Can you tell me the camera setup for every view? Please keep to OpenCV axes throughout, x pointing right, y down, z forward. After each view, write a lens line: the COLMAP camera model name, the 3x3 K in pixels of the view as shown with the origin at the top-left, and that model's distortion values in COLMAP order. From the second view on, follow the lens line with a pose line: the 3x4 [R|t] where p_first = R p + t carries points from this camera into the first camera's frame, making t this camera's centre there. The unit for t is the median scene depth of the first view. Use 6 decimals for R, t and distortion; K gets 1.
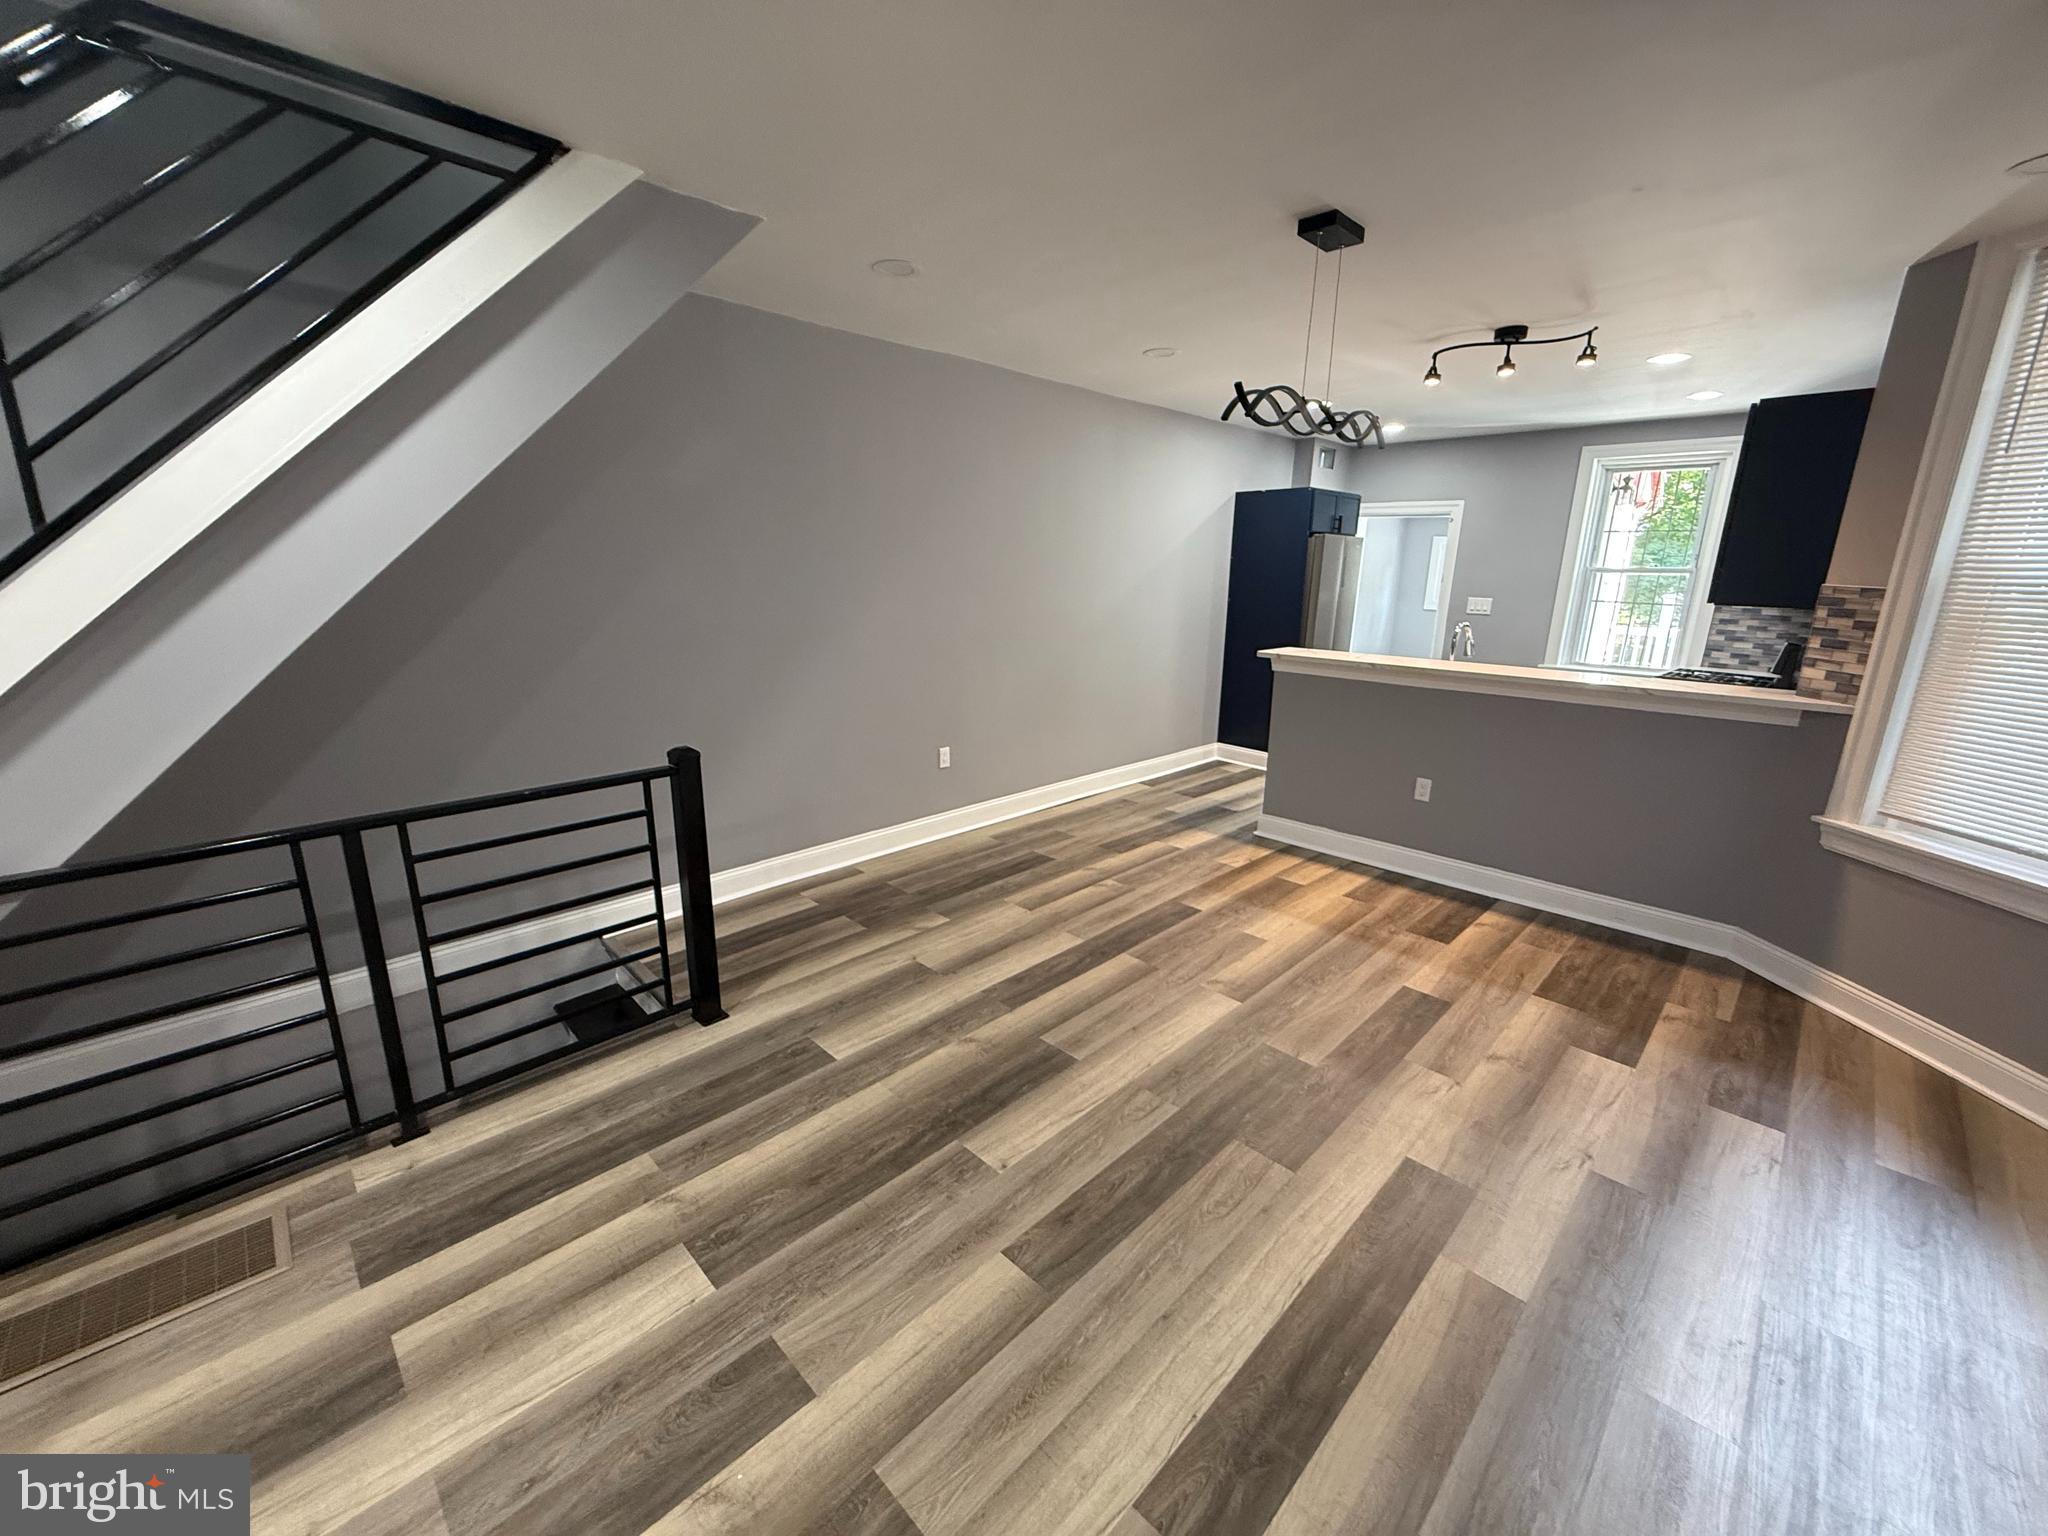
lens RADIAL K [[820.2, 0, 1011.5], [0, 820.2, 769.5], [0, 0, 1]] dist [0.002562, -0.000171]
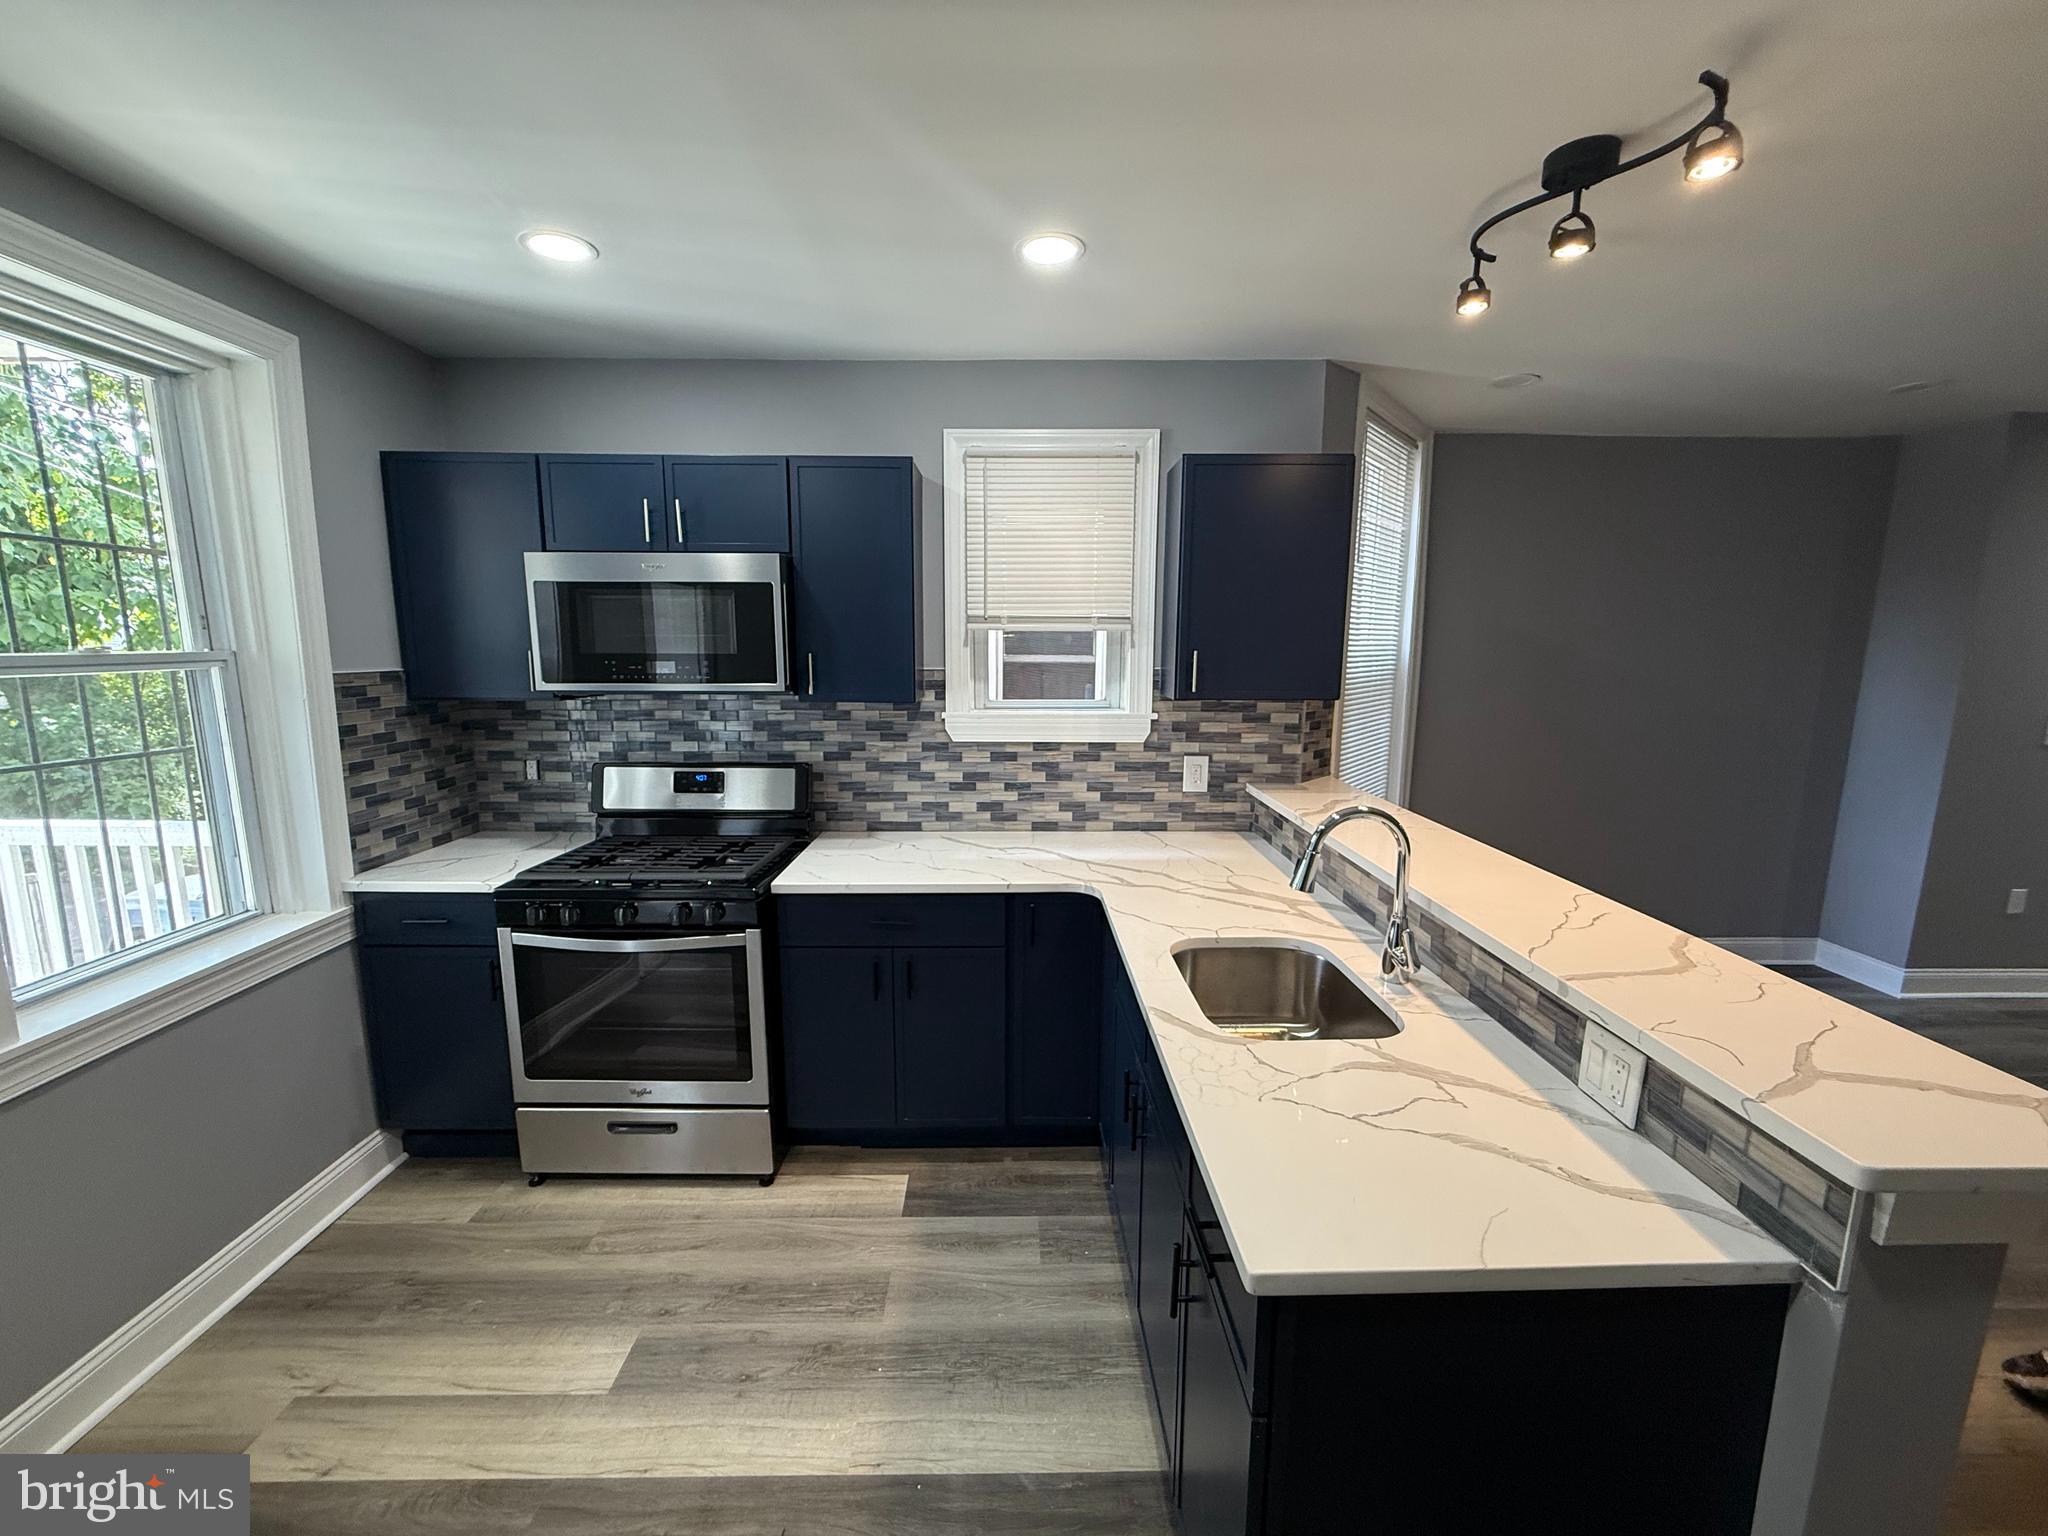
lens RADIAL K [[820.2, 0, 1017.1], [0, 820.2, 768.0], [0, 0, 1]] dist [0.002562, -0.000171]
pose [[-0.724437, -0.126239, 0.677683, 0.567657], [0.155316, 0.927919, 0.338885, -0.500362], [-0.671616, 0.350756, -0.652612, 1.912319]]
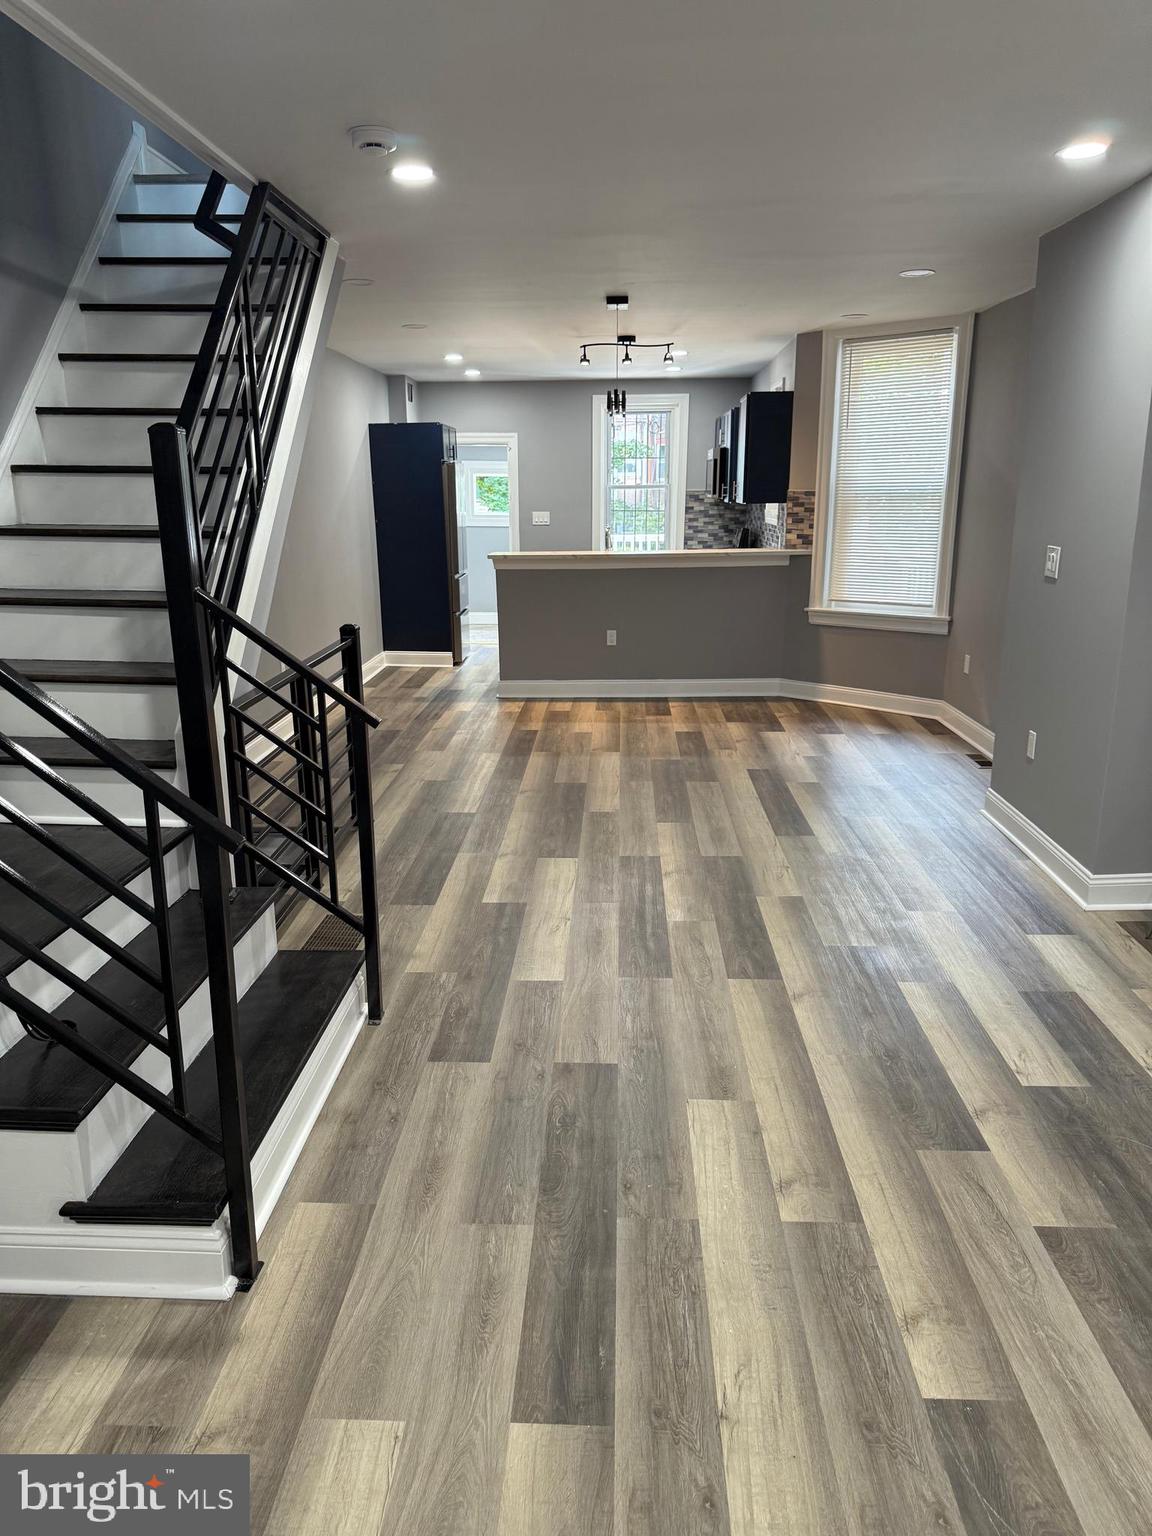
lens RADIAL K [[1080.4, 0, 556.8], [0, 1080.4, 789.6], [0, 0, 1]] dist [0.055977, -0.031386]
pose [[0.742437, -0.201850, 0.638783, -1.226525], [0.186300, 0.978124, 0.092548, 0.130861], [-0.643490, 0.050295, 0.763801, -0.592290]]
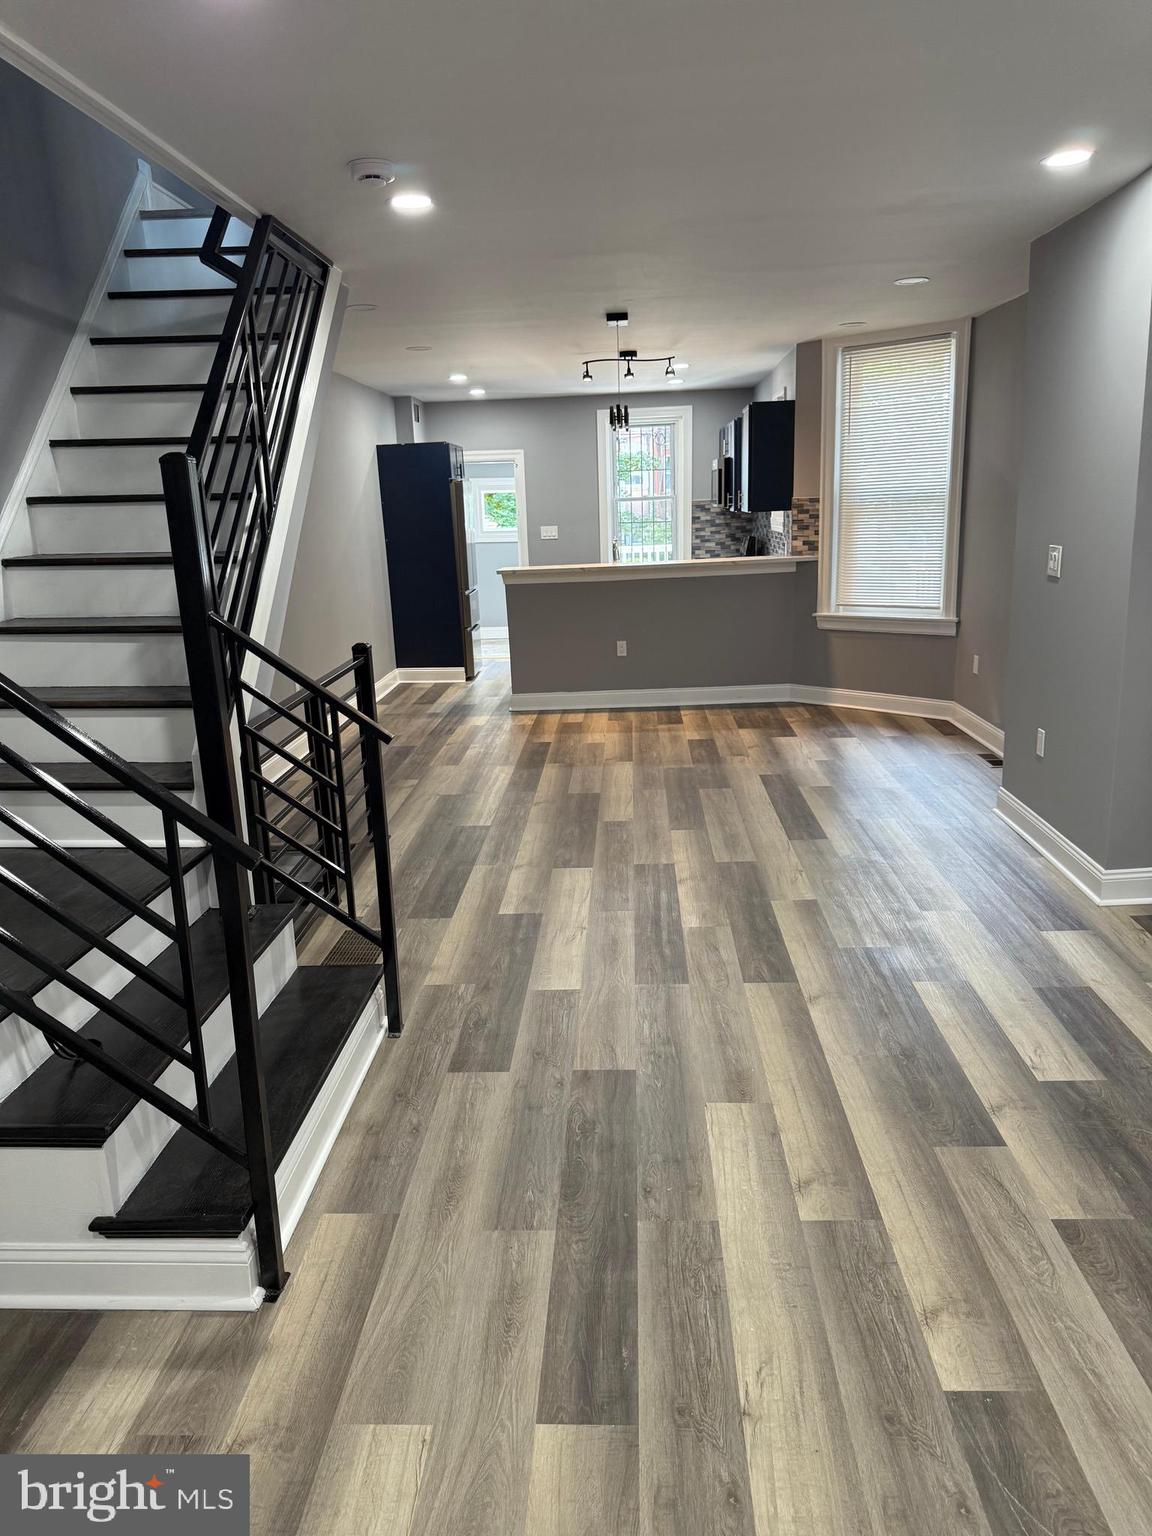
lens RADIAL K [[1080.4, 0, 561.9], [0, 1080.4, 783.5], [0, 0, 1]] dist [0.055977, -0.031386]
pose [[0.743543, -0.211902, 0.634225, -1.232037], [0.214540, 0.973917, 0.073878, 0.132528], [-0.633338, 0.081135, 0.769611, -0.606904]]
